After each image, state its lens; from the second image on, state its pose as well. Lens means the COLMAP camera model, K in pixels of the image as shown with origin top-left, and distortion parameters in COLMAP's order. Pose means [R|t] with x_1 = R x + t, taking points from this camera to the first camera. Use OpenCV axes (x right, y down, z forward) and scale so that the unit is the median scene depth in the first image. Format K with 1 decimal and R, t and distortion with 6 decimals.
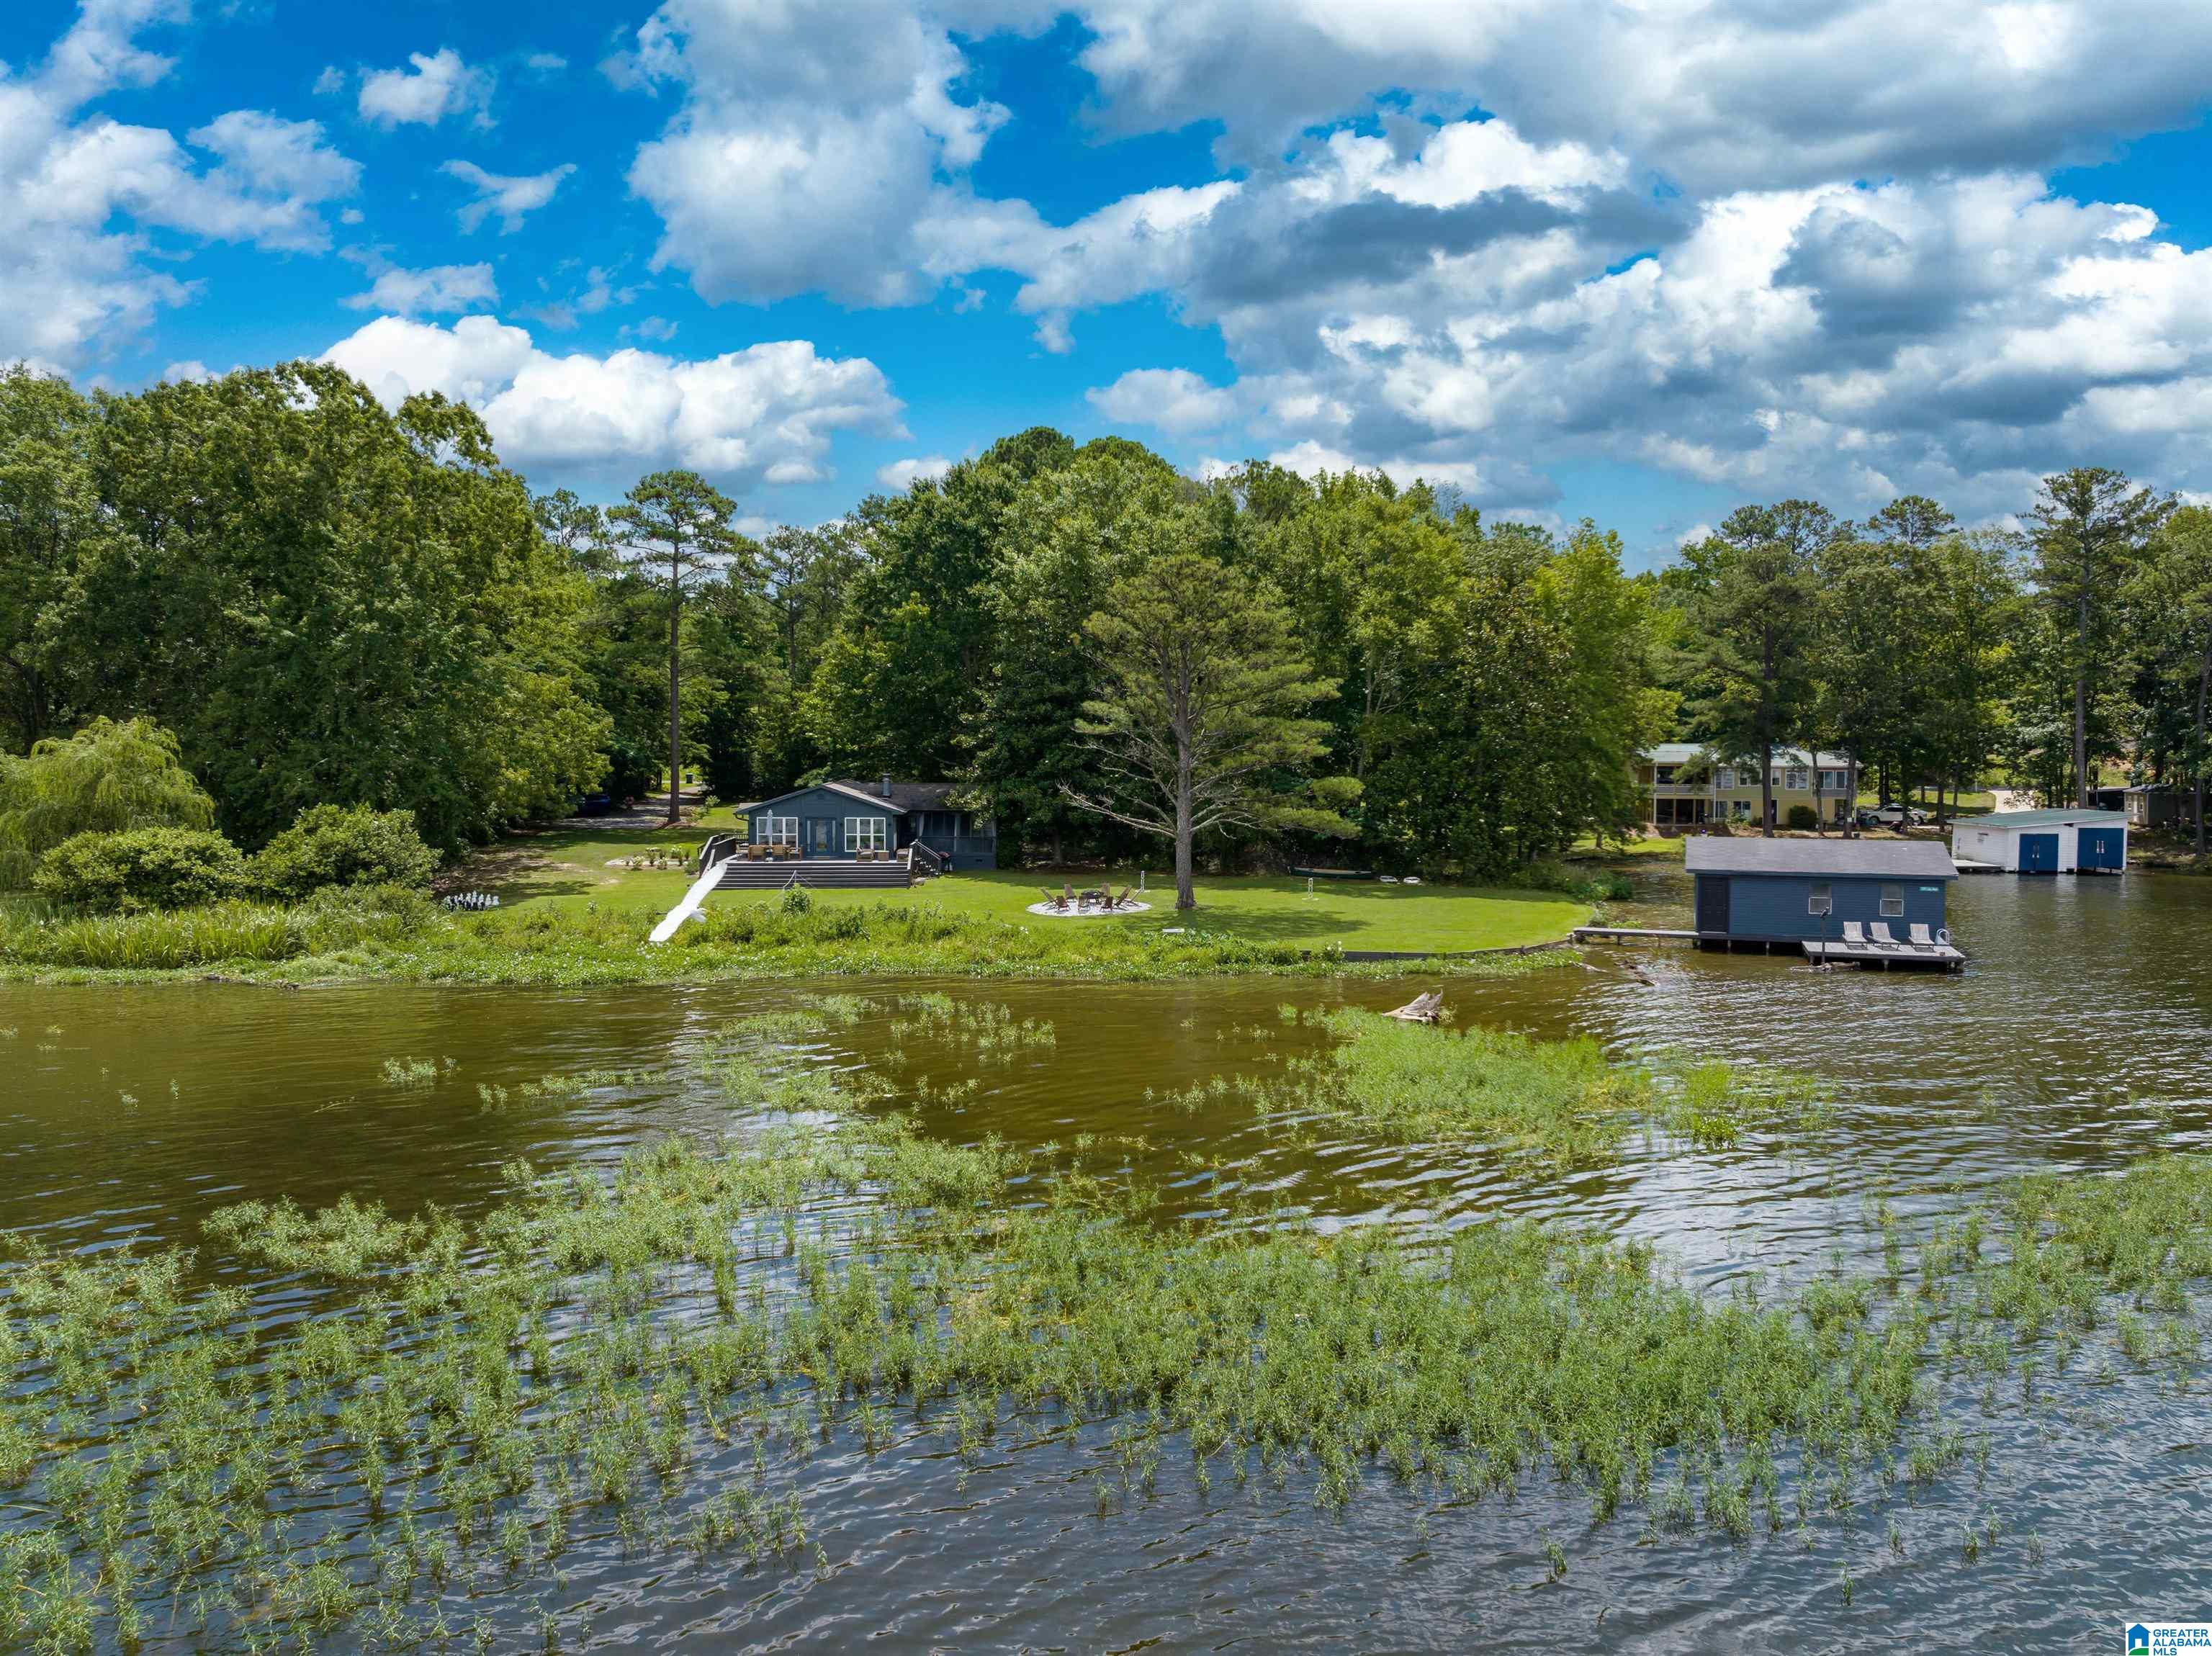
lens RADIAL K [[1548.1, 0, 1105.8], [0, 1548.1, 818.4], [0, 0, 1]] dist [0.010764, 0.002719]
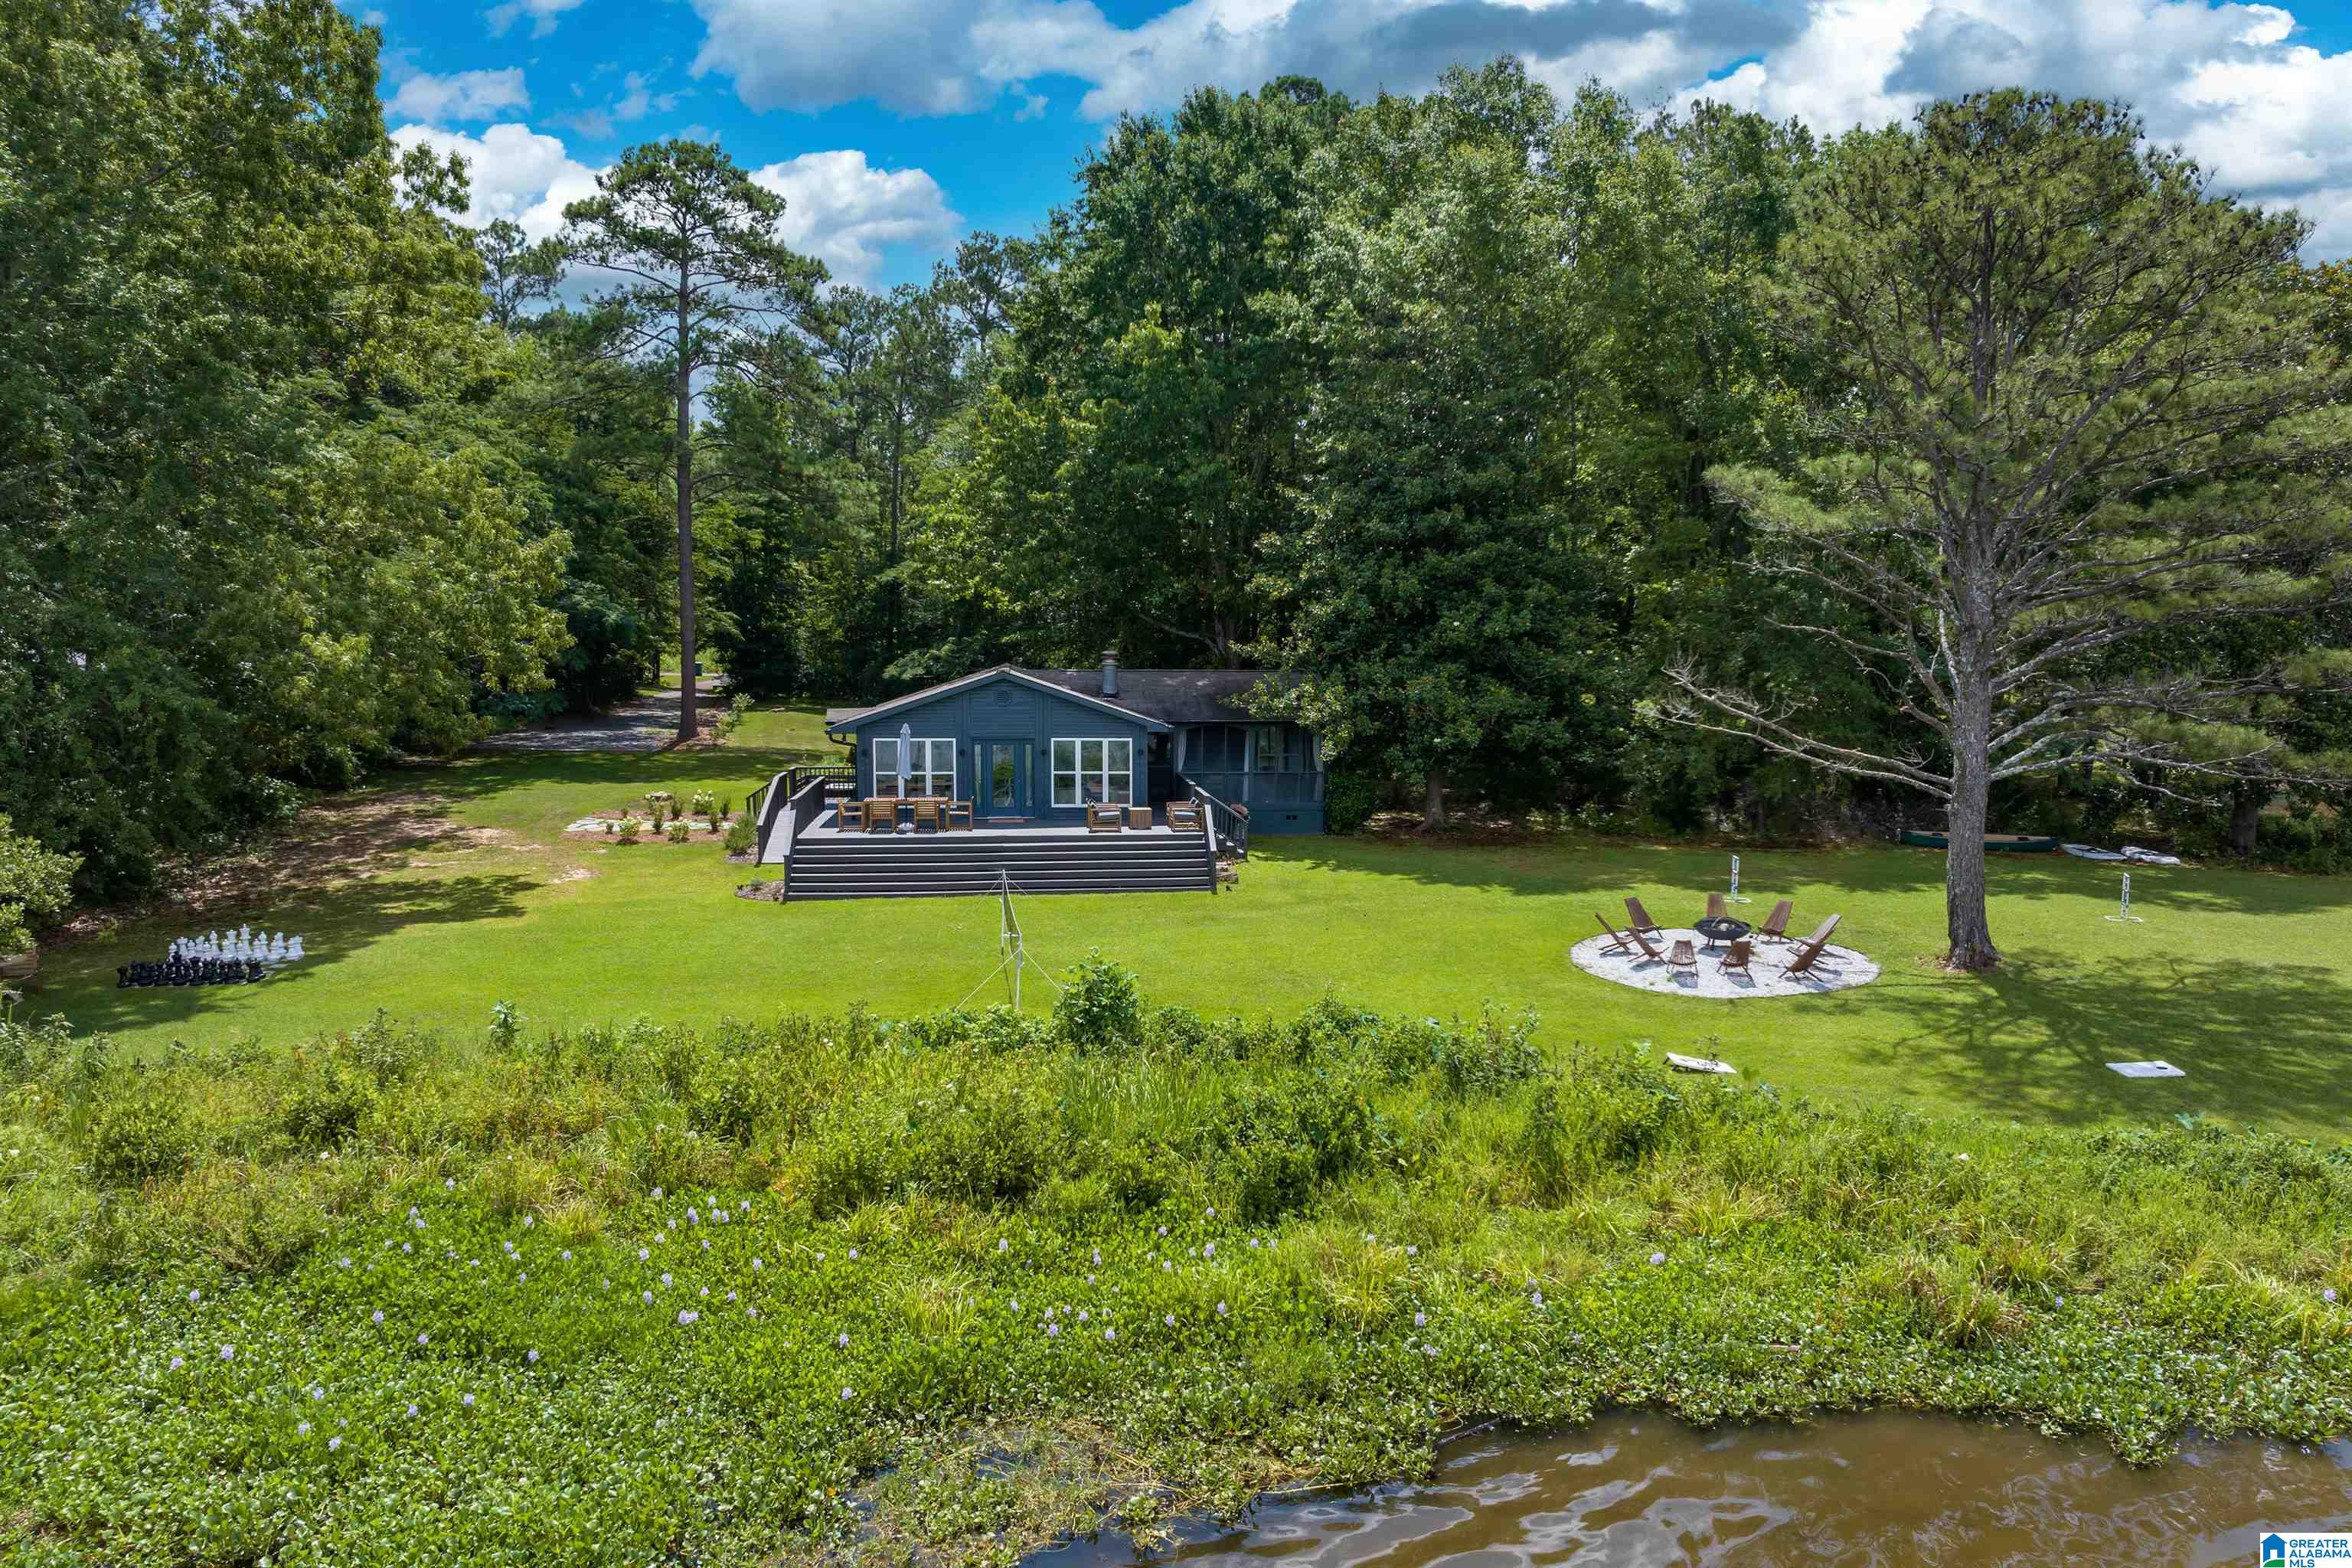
lens RADIAL K [[1607.0, 0, 1179.6], [0, 1607.0, 789.3], [0, 0, 1]] dist [-0.014206, -0.004632]
pose [[0.999233, -0.006444, 0.038632, -0.140717], [0.004613, 0.998871, 0.047279, -0.007773], [-0.038893, -0.047064, 0.998134, 0.463553]]
